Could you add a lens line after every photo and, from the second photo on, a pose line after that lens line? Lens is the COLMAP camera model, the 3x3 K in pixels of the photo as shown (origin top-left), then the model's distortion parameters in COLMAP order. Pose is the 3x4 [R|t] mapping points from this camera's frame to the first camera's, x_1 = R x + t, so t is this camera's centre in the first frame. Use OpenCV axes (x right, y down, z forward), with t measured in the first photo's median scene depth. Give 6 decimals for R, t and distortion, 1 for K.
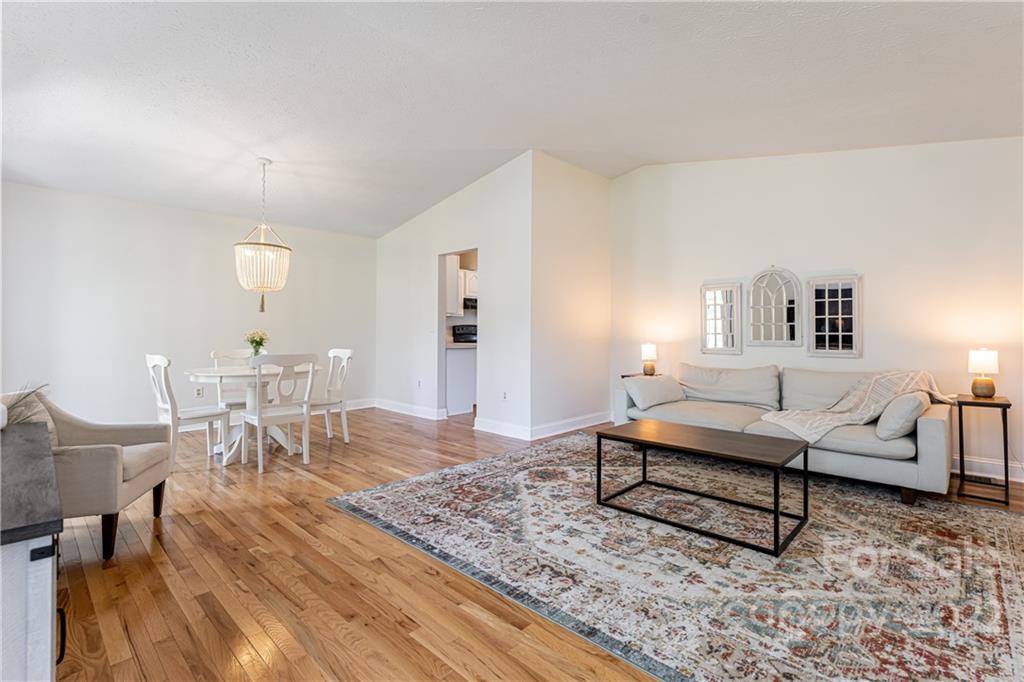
lens RADIAL K [[465.1, 0, 550.8], [0, 465.1, 334.9], [0, 0, 1]] dist [-0.000955, -0.000358]
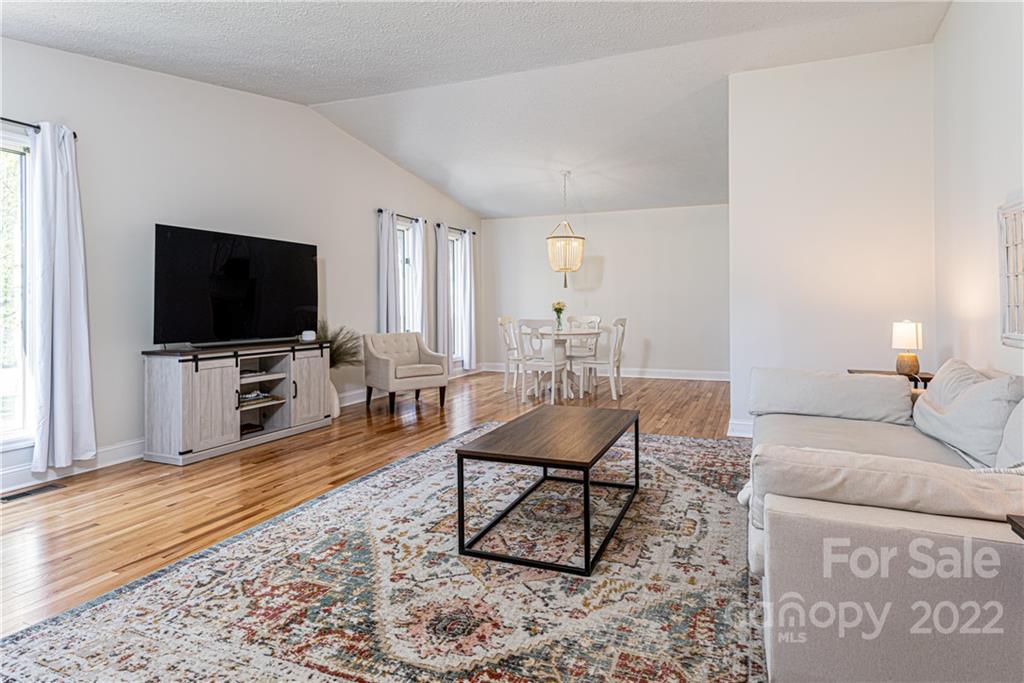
lens RADIAL K [[535.8, 0, 553.1], [0, 535.8, 309.3], [0, 0, 1]] dist [0.001490, -0.000809]
pose [[0.373672, 0.009251, -0.927515, 1.535419], [0.001090, 0.999945, 0.010412, -0.006323], [0.927560, -0.004902, 0.373641, 0.792791]]
